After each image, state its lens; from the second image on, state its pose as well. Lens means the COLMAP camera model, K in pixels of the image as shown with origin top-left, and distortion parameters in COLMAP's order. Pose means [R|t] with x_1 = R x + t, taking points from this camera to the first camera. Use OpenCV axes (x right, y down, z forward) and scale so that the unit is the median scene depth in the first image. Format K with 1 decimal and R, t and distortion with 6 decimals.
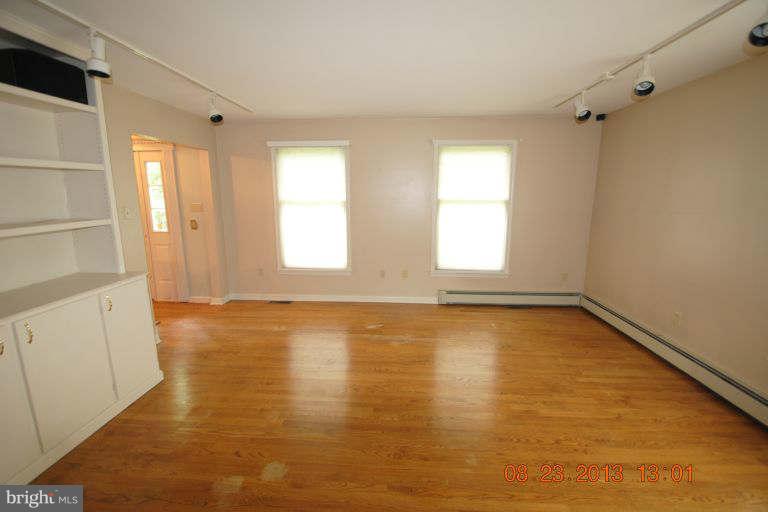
lens RADIAL K [[338.9, 0, 384.0], [0, 338.9, 256.0], [0, 0, 1]] dist [0.030826, -0.027050]
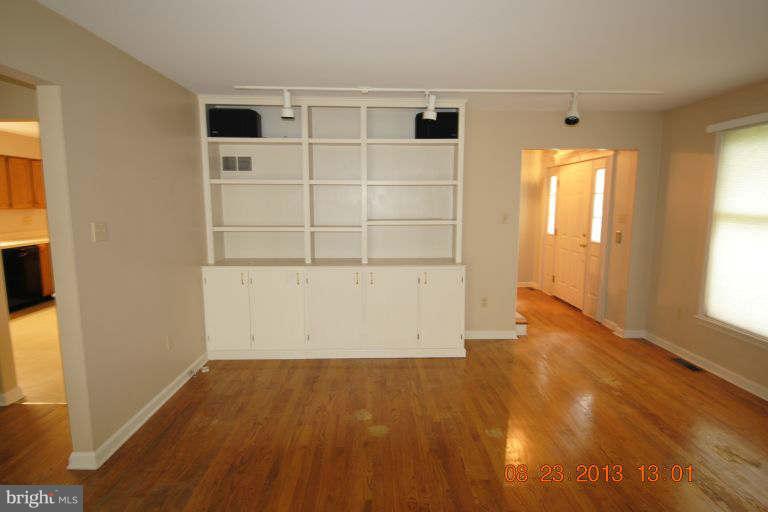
lens RADIAL K [[413.6, 0, 384.0], [0, 413.6, 256.0], [0, 0, 1]] dist [0.000495, 0.000142]
pose [[0.091861, 0.130950, -0.987124, 0.425747], [-0.180917, 0.977011, 0.112773, -0.057342], [0.979199, 0.168228, 0.113441, 0.306984]]
